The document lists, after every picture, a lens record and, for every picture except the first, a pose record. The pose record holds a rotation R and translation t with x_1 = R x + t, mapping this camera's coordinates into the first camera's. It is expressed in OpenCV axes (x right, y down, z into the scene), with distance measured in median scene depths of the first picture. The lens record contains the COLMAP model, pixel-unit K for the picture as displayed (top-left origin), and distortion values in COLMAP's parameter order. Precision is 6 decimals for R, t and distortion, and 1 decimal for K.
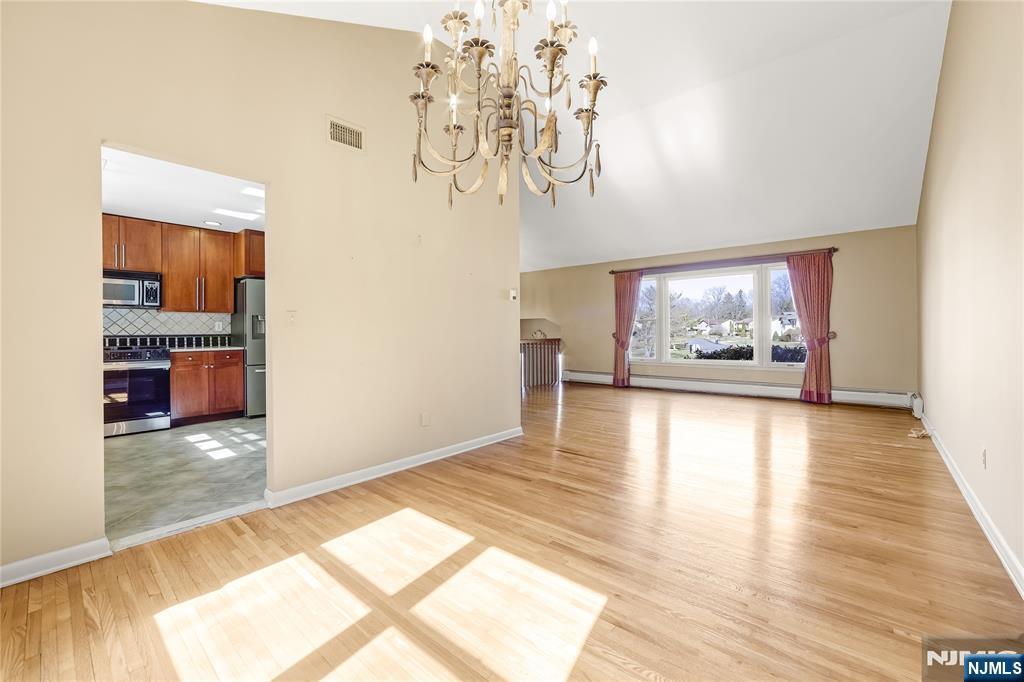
lens RADIAL K [[433.2, 0, 490.3], [0, 433.2, 330.3], [0, 0, 1]] dist [-0.000737, 0.000701]
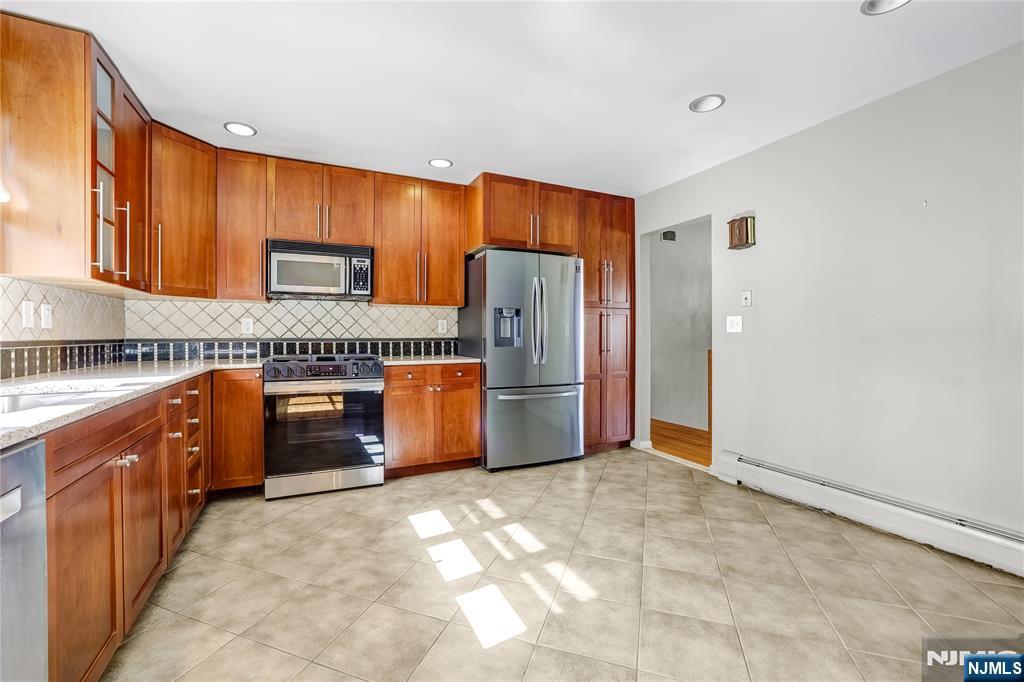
lens RADIAL K [[416.0, 0, 500.1], [0, 416.0, 341.1], [0, 0, 1]] dist [-0.011873, 0.003657]
pose [[0.930272, 0.008442, -0.366772, -0.347719], [-0.003509, 0.999894, 0.014113, 0.005015], [0.366853, -0.011842, 0.930204, 0.483429]]
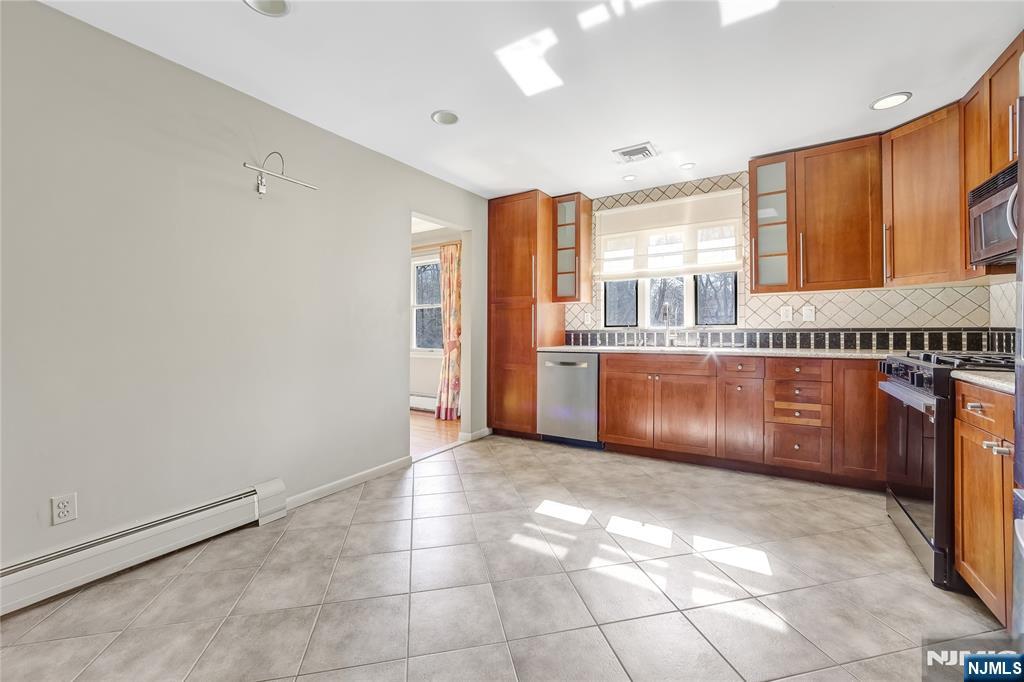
lens RADIAL K [[416.0, 0, 511.5], [0, 416.0, 319.1], [0, 0, 1]] dist [-0.011873, 0.003657]
pose [[-0.977142, 0.009318, -0.212384, -0.310231], [0.013851, 0.999707, -0.019865, 0.003699], [0.212136, -0.022353, -0.976984, 1.233465]]
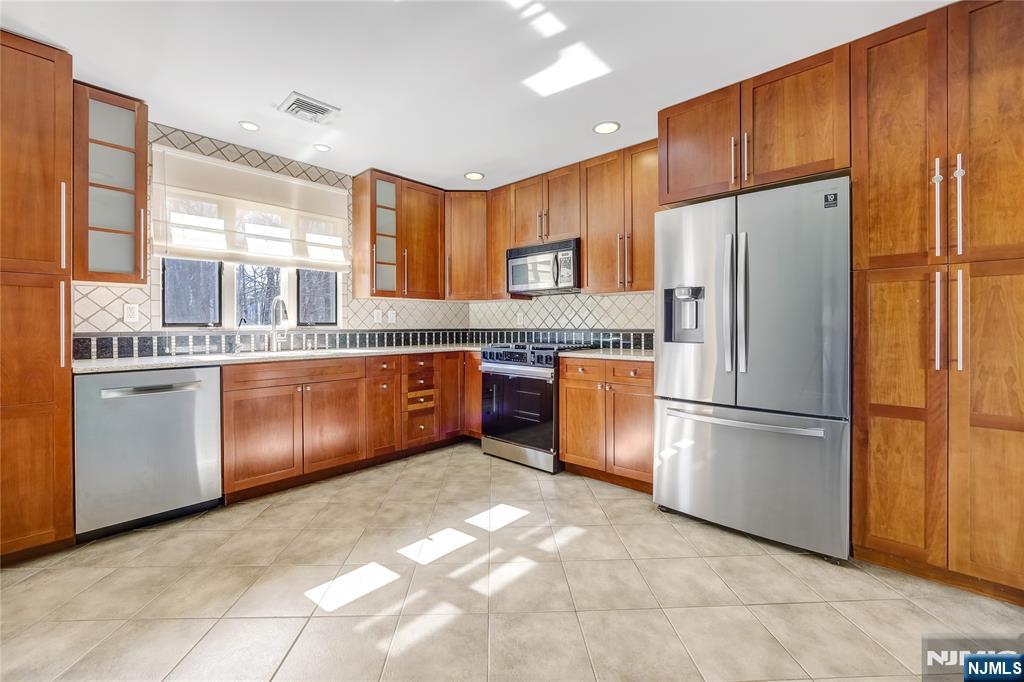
lens RADIAL K [[416.0, 0, 497.4], [0, 416.0, 327.5], [0, 0, 1]] dist [-0.011873, 0.003657]
pose [[0.009976, 0.009332, -0.999907, -0.124093], [0.000868, 0.999956, 0.009341, 0.001470], [0.999950, -0.000961, 0.009968, 0.884545]]
